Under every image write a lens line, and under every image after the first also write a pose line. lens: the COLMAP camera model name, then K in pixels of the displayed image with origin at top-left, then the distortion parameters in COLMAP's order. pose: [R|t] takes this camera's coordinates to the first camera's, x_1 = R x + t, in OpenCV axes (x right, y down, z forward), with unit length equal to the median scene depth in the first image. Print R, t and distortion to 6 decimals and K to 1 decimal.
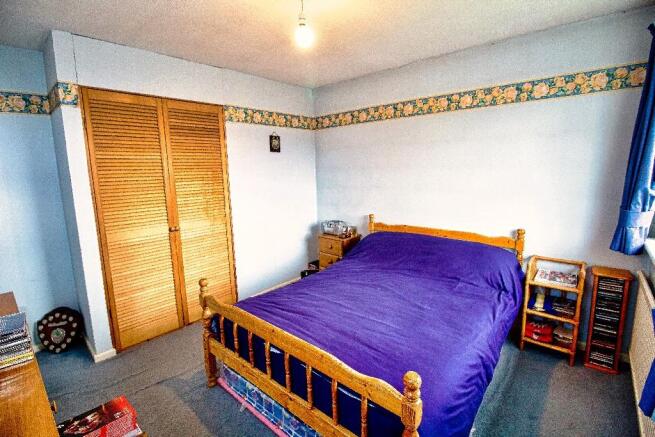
lens RADIAL K [[298.8, 0, 324.5], [0, 298.8, 213.4], [0, 0, 1]] dist [-0.001319, -0.015030]
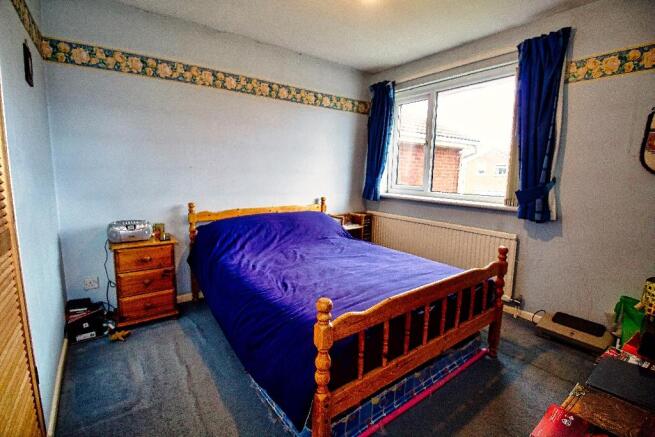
lens RADIAL K [[298.8, 0, 324.5], [0, 298.8, 213.4], [0, 0, 1]] dist [-0.001319, -0.015030]
pose [[0.204044, -0.123952, 0.971083, -0.649294], [0.113463, 0.988261, 0.102304, -0.012207], [-0.972364, 0.089308, 0.215713, 0.597788]]
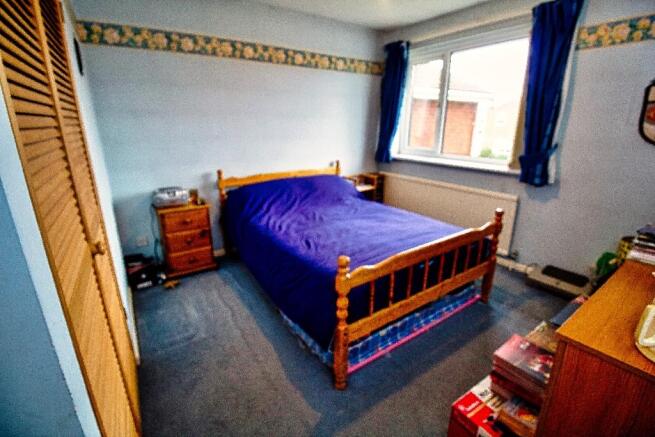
lens RADIAL K [[298.8, 0, 324.5], [0, 298.8, 213.4], [0, 0, 1]] dist [-0.001319, -0.015030]
pose [[0.240981, -0.274824, 0.930806, -0.743169], [0.130512, 0.959535, 0.249517, -0.063692], [-0.961714, 0.061353, 0.267098, 0.583819]]
